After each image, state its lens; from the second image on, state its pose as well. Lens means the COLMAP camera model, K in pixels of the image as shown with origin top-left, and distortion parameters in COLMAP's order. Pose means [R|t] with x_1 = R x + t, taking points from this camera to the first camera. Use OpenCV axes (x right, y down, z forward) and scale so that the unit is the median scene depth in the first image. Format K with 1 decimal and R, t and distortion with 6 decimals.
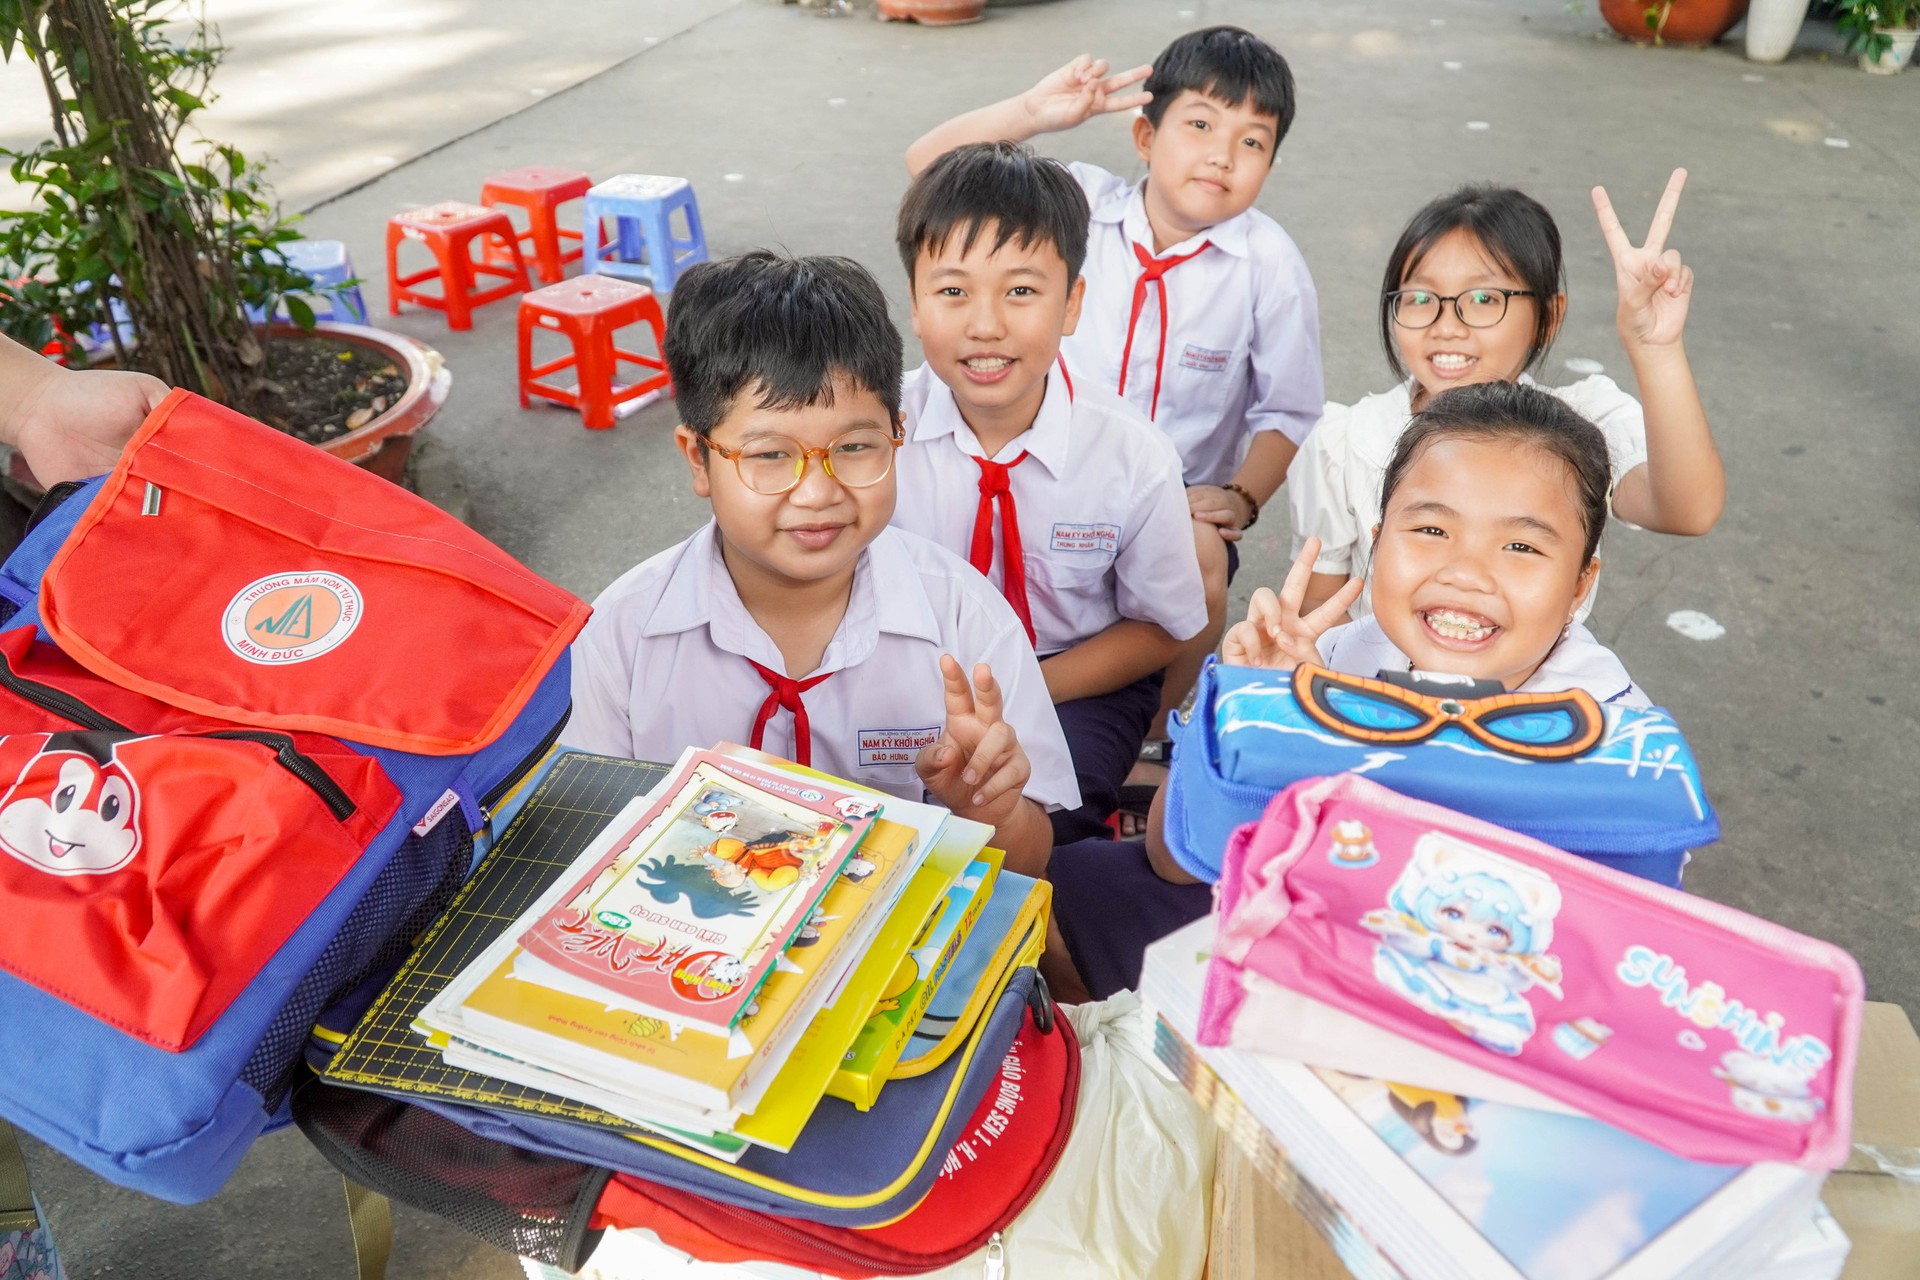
lens RADIAL K [[1492.2, 0, 965.7], [0, 1492.2, 639.0], [0, 0, 1]] dist [0.023358, -0.049659]
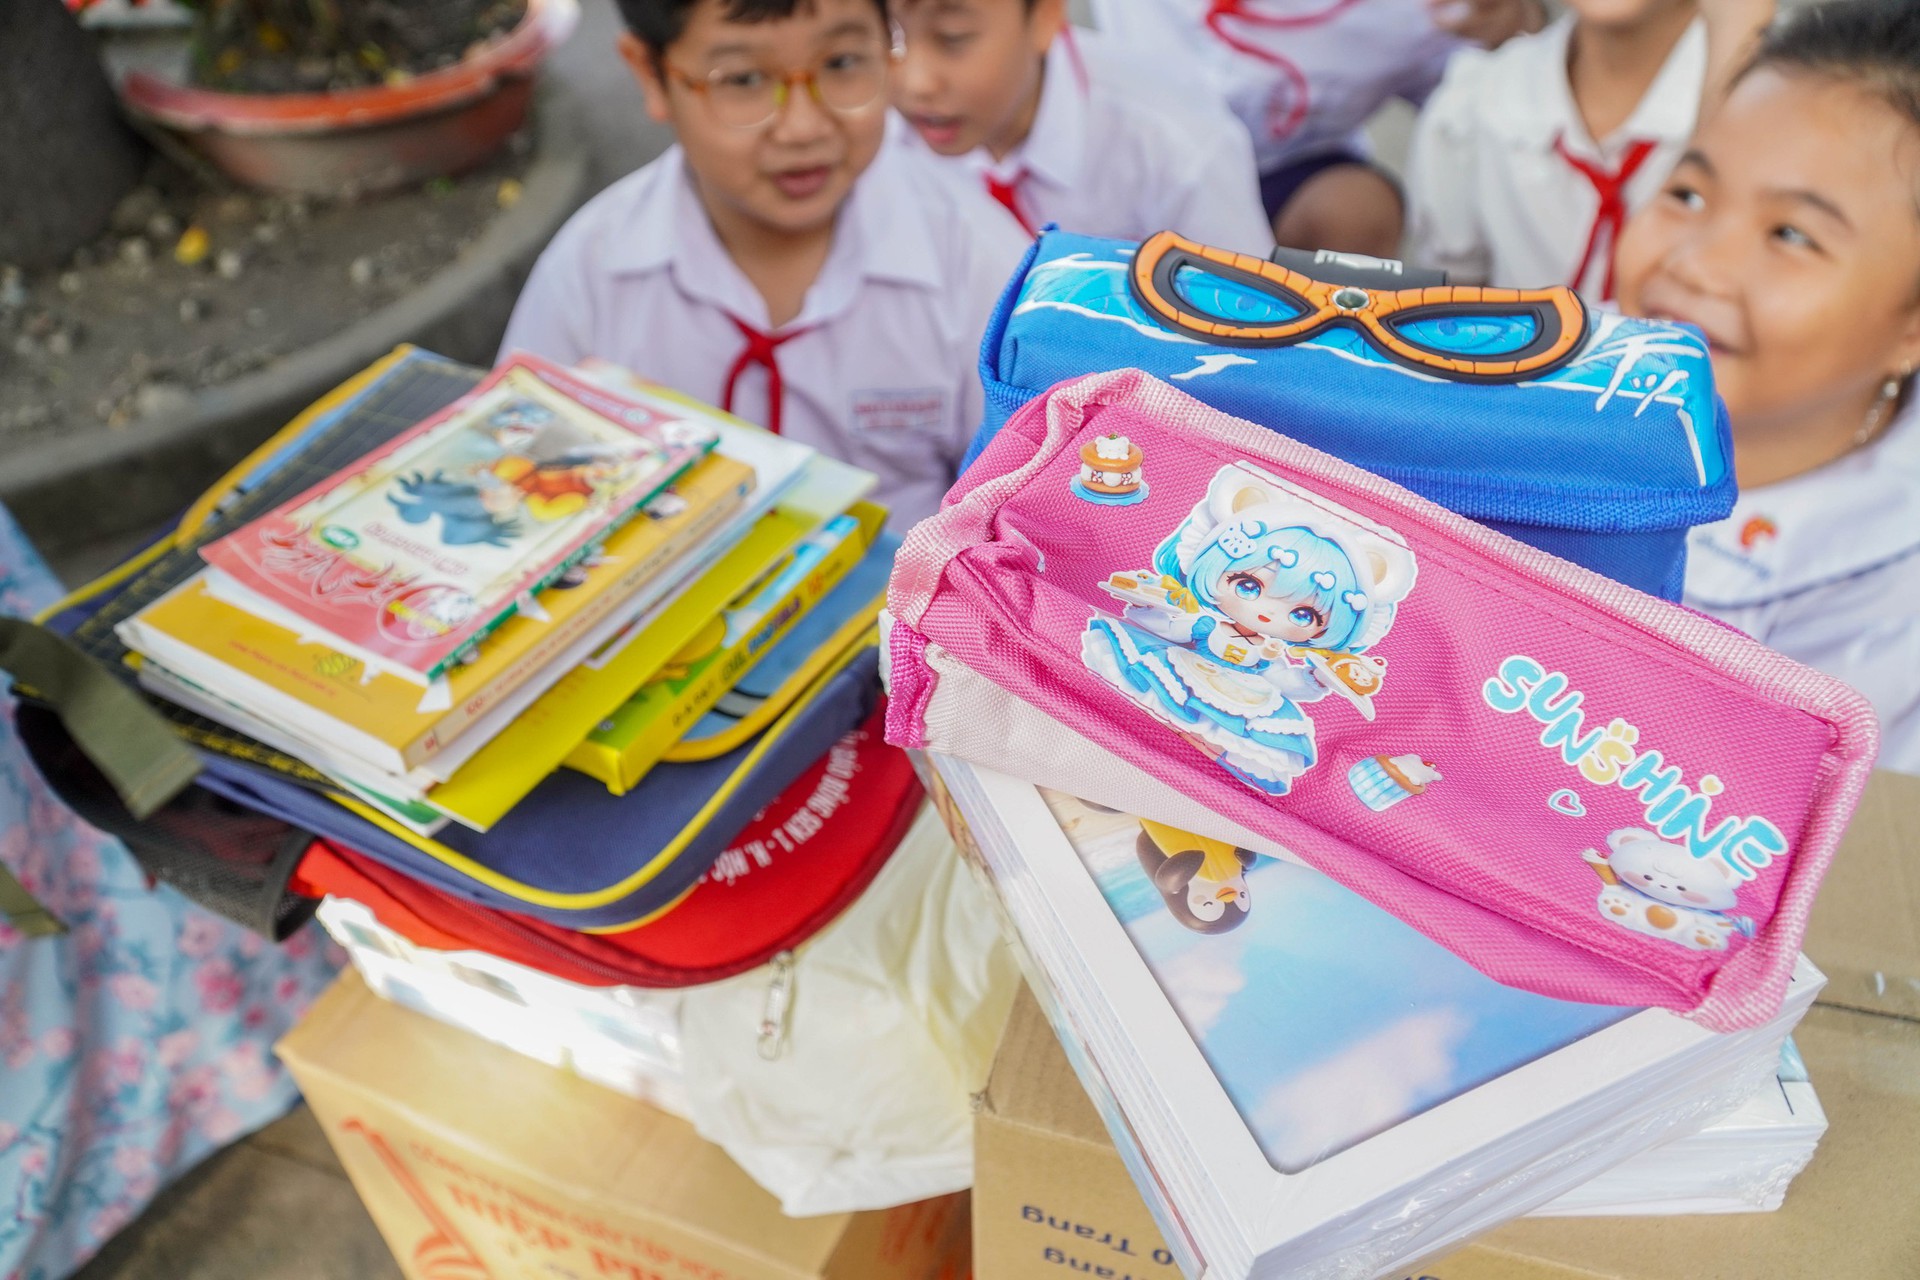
lens RADIAL K [[1492.2, 0, 955.5], [0, 1492.2, 623.1], [0, 0, 1]] dist [0.023358, -0.049659]
pose [[0.987938, 0.086031, -0.128751, 0.252580], [-0.061719, 0.981333, 0.182142, 0.078809], [0.142018, -0.171998, 0.974806, 0.300415]]
